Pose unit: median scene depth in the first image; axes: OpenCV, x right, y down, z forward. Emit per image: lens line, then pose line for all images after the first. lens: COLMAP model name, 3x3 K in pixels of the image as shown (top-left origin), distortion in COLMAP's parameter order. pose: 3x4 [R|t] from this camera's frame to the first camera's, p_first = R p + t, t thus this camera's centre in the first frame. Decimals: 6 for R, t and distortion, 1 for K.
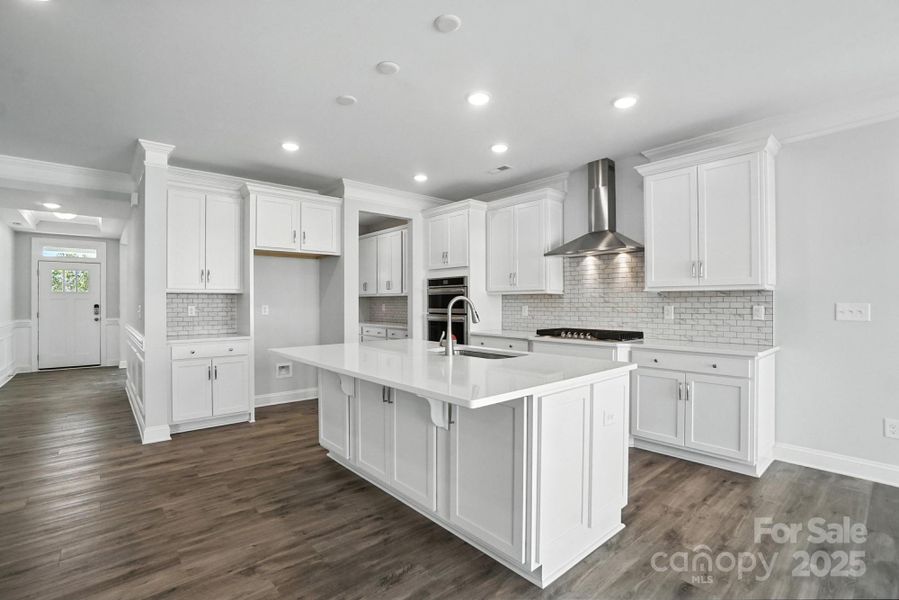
lens RADIAL K [[413.0, 0, 456.6], [0, 413.0, 303.5], [0, 0, 1]] dist [-0.029152, -0.000589]
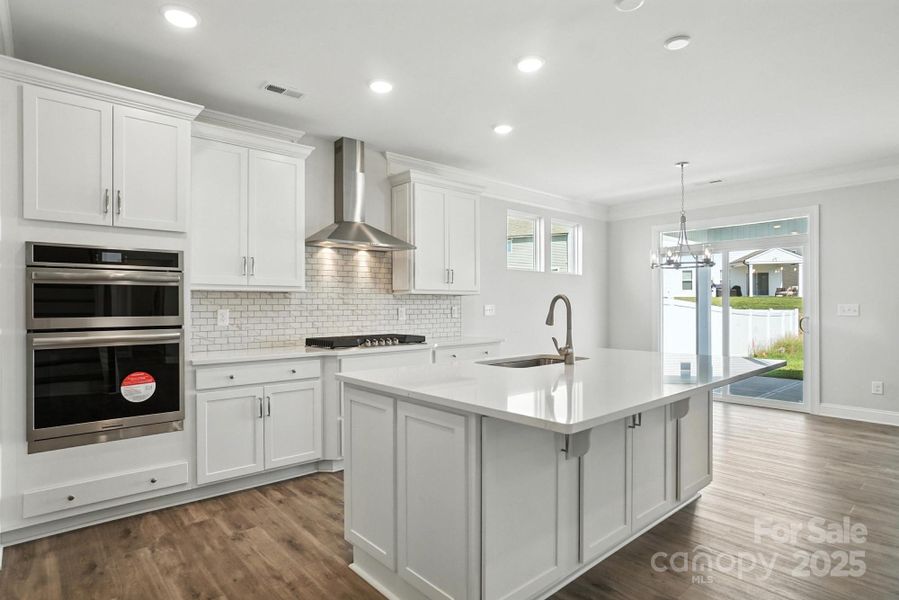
lens RADIAL K [[485.7, 0, 456.4], [0, 485.7, 301.8], [0, 0, 1]] dist [0.004227, 0.002999]
pose [[0.010408, 0.009443, 0.999901, -0.672756], [0.005118, 0.999942, -0.009497, 0.002903], [-0.999933, 0.005216, 0.010359, 0.775426]]
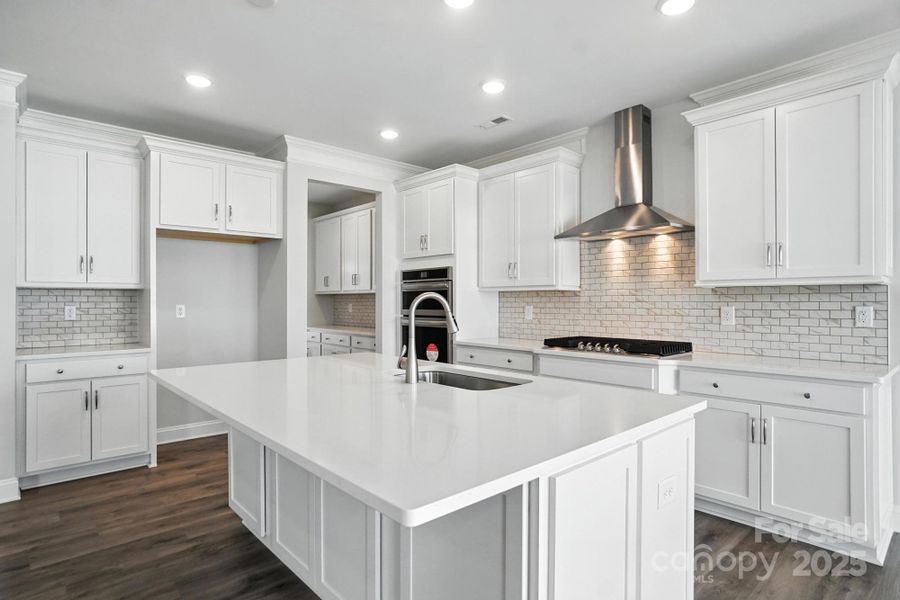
lens RADIAL K [[486.3, 0, 455.1], [0, 486.3, 299.3], [0, 0, 1]] dist [0.004227, 0.002999]
pose [[0.999935, 0.001321, 0.011329, 0.025011], [-0.001237, 0.999972, -0.007386, -0.000500], [-0.011338, 0.007371, 0.999909, 0.134673]]
